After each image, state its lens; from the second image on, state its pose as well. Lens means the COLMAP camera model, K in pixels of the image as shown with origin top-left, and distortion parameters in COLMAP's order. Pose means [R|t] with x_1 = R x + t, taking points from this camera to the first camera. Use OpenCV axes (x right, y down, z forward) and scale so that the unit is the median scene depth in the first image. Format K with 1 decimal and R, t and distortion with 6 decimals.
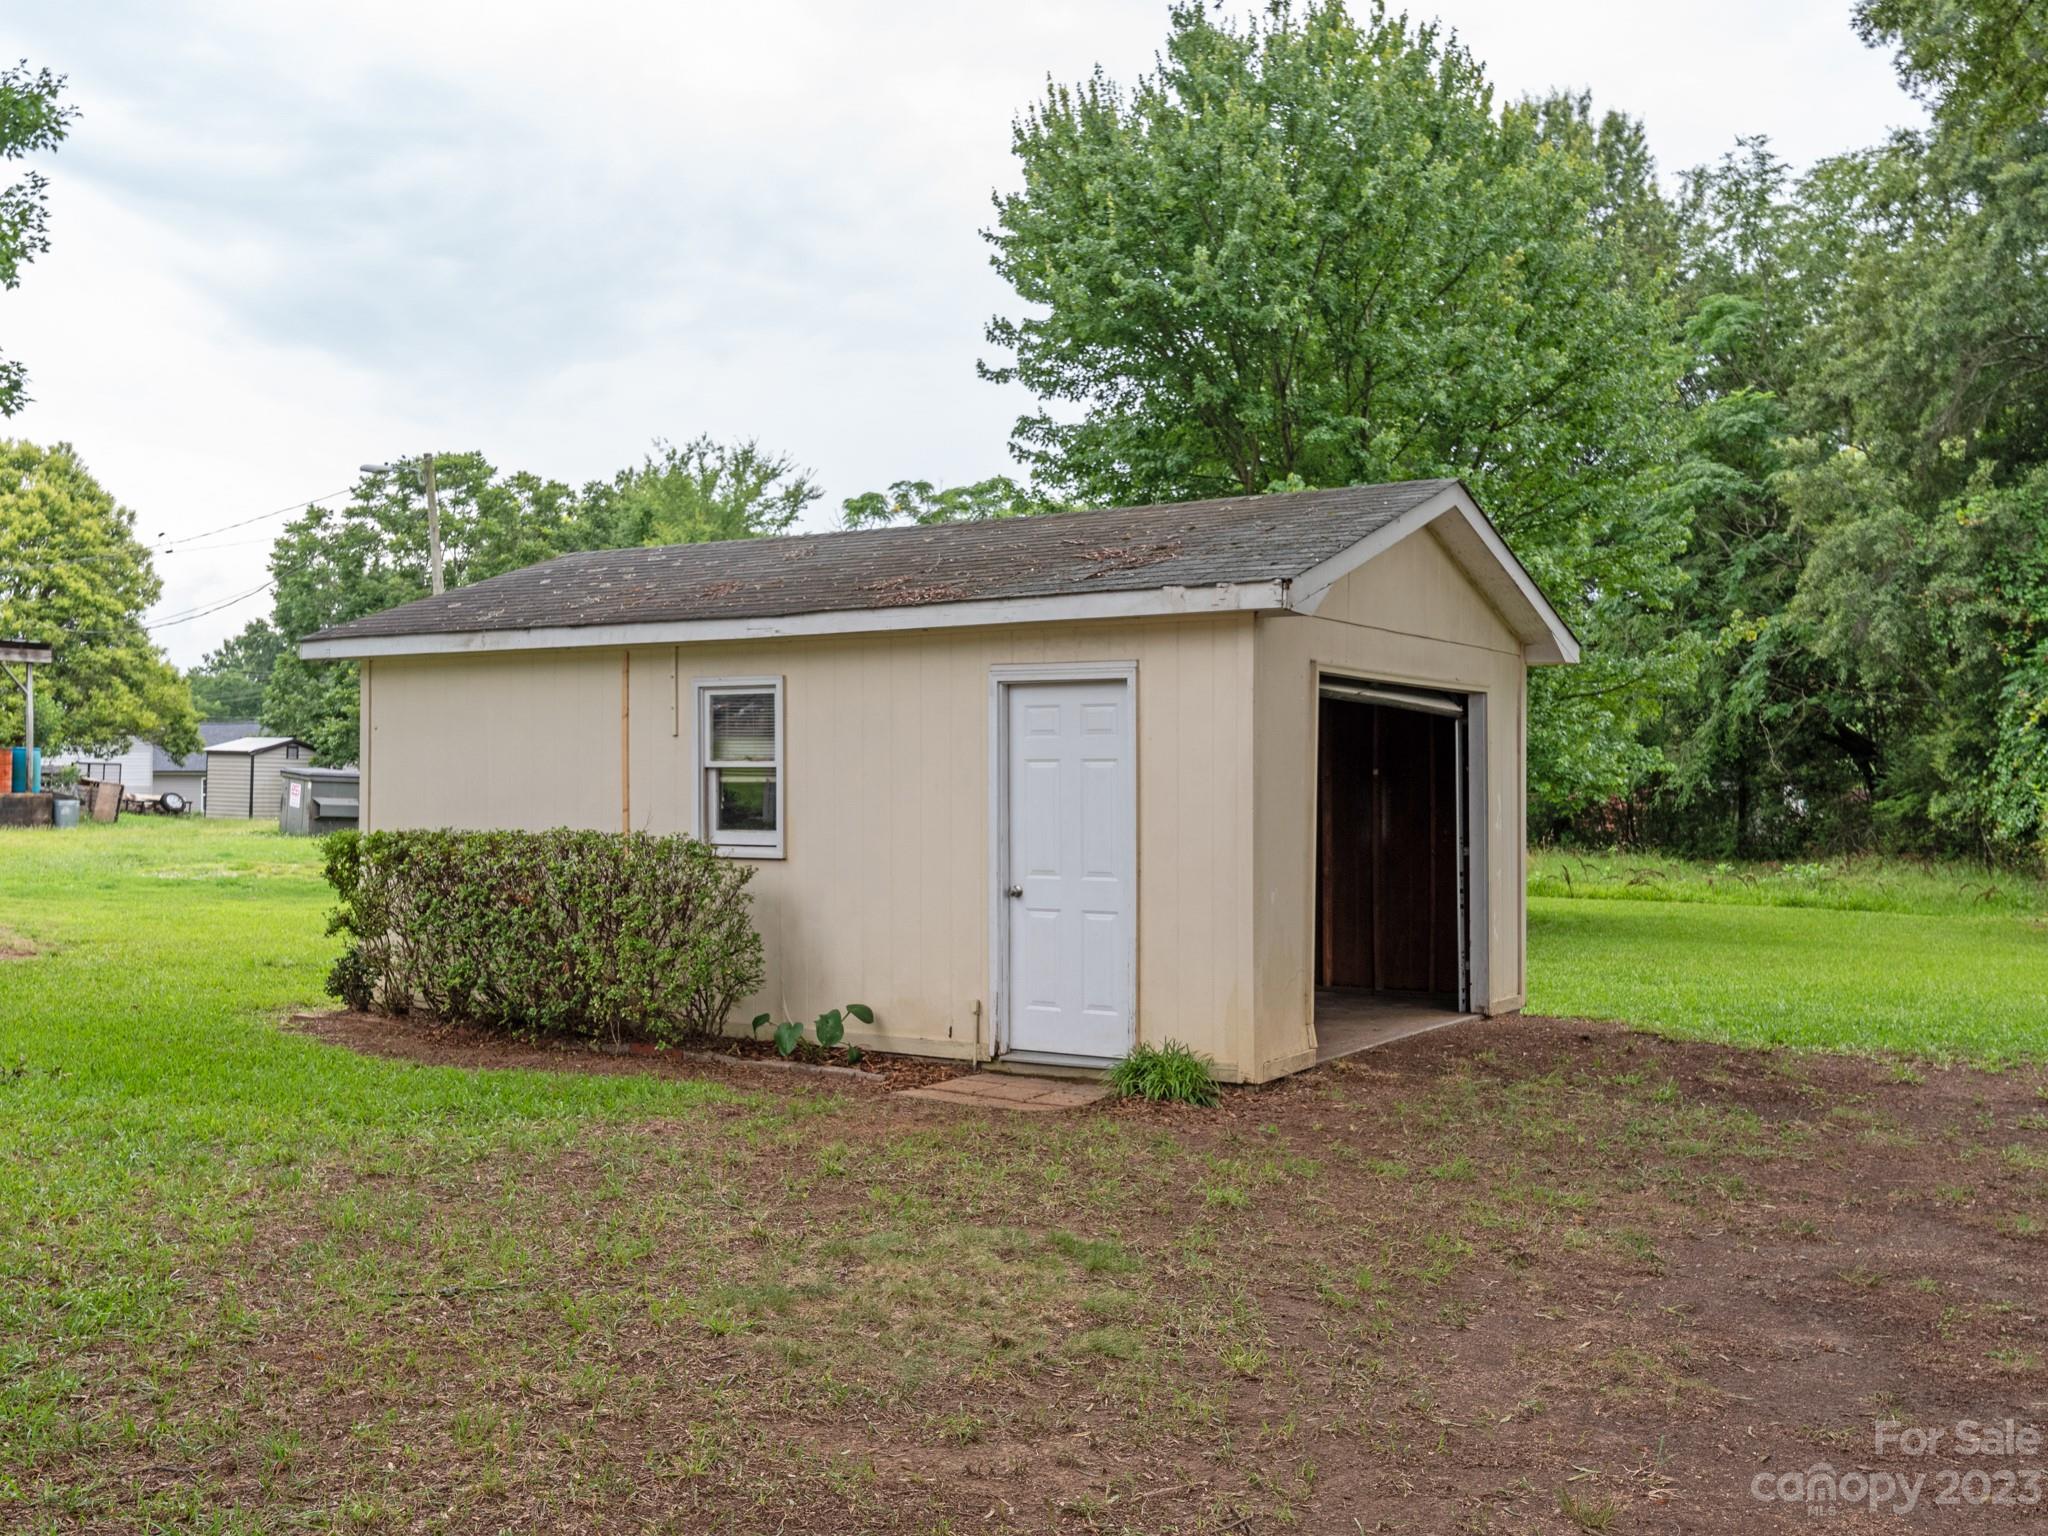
lens RADIAL K [[1963.4, 0, 1025.7], [0, 1963.4, 755.4], [0, 0, 1]] dist [-0.005612, 0.005317]
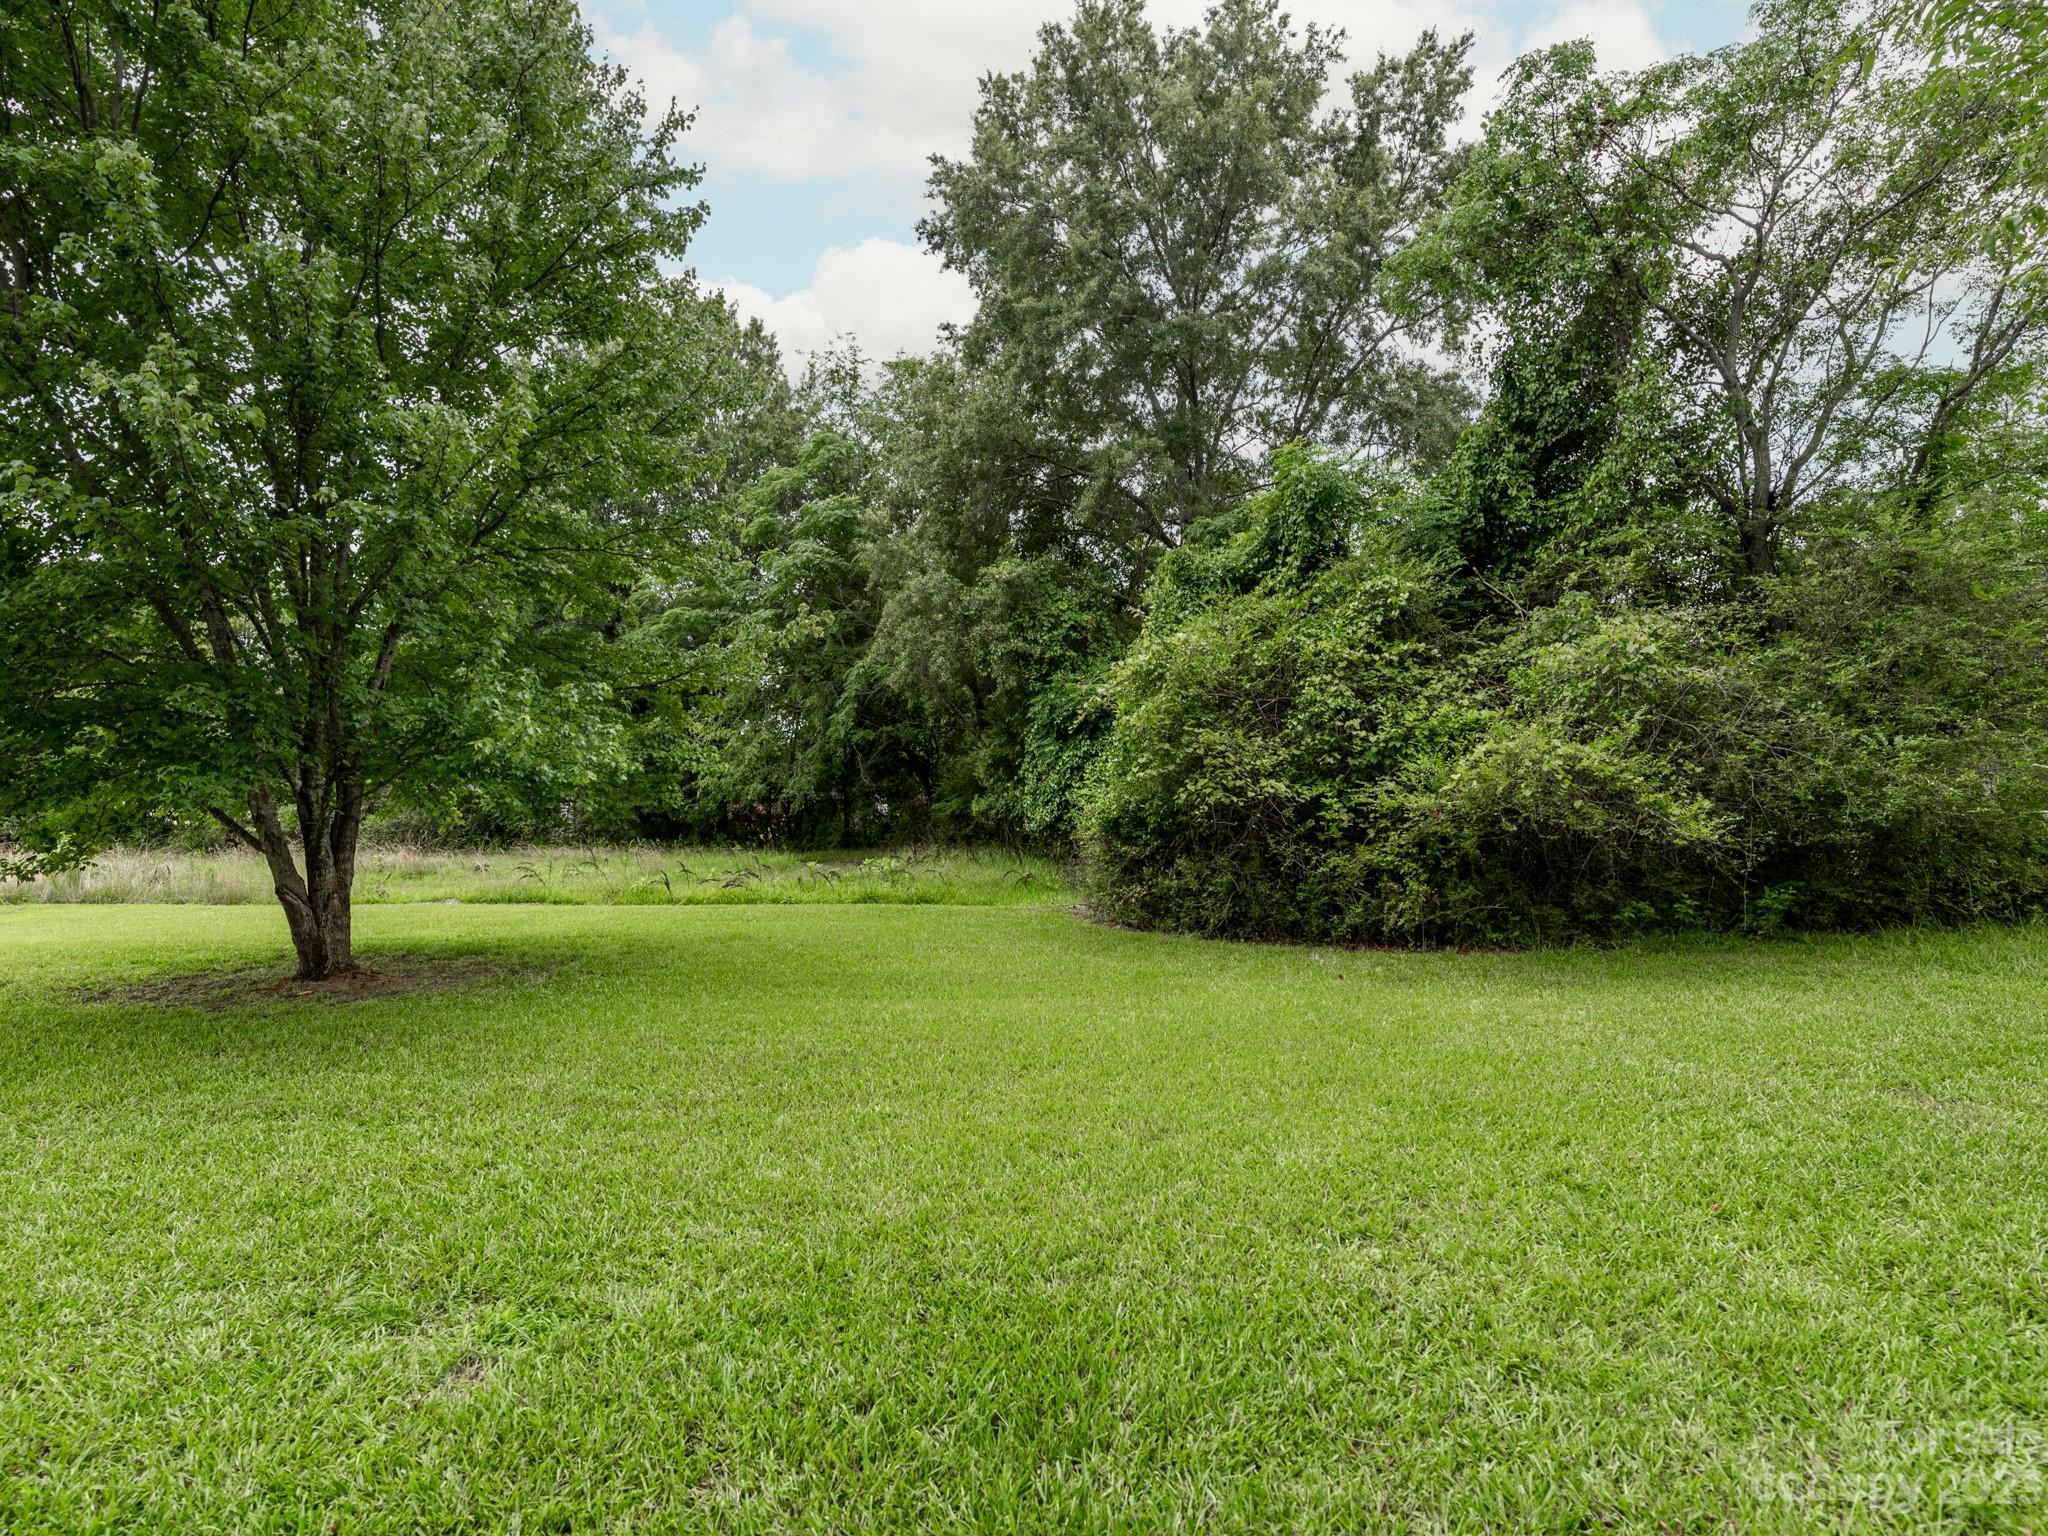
lens RADIAL K [[1029.8, 0, 1019.6], [0, 1029.8, 743.1], [0, 0, 1]] dist [-0.002617, -0.000478]
pose [[0.878585, 0.004279, 0.477567, 0.168978], [0.015502, 0.999177, -0.037472, 0.010679], [-0.477334, 0.040326, 0.877796, 0.401346]]
